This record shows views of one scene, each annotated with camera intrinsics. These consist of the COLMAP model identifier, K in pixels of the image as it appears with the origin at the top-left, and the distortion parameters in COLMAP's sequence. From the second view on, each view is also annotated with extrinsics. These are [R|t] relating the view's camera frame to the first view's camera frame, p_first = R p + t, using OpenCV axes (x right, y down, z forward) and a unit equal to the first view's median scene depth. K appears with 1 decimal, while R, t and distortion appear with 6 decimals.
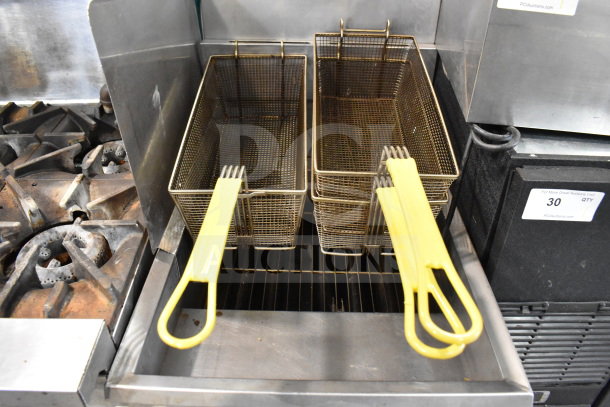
lens RADIAL K [[468.6, 0, 304.5], [0, 468.6, 188.4], [0, 0, 1]] dist [-0.137107, 0.056511]
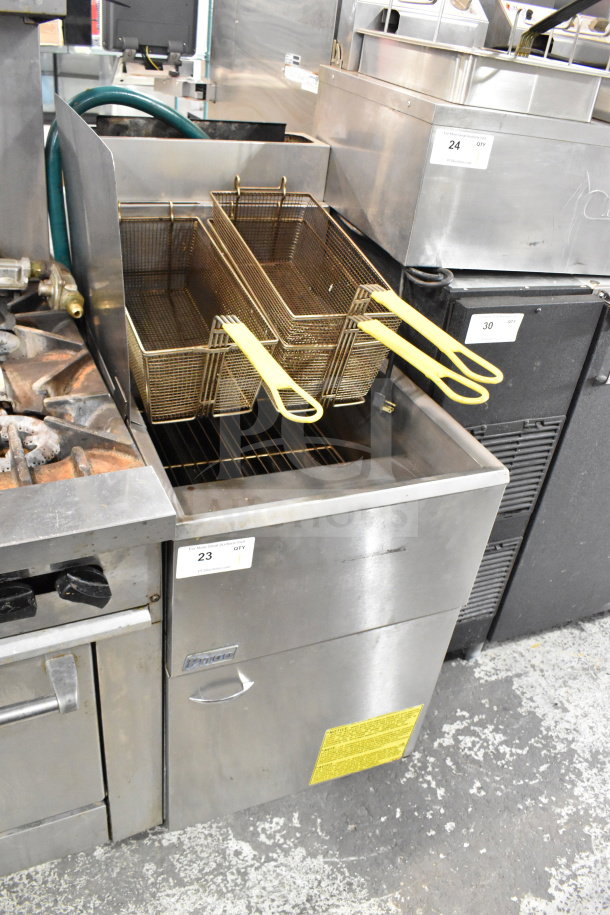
lens RADIAL K [[702.9, 0, 305.0], [0, 702.9, 457.5], [0, 0, 1]] dist [-0.137107, 0.056511]
pose [[0.910021, -0.148363, 0.387105, -0.558685], [0.137959, 0.988926, 0.054699, 0.179586], [-0.390934, 0.003627, 0.920412, -0.427045]]
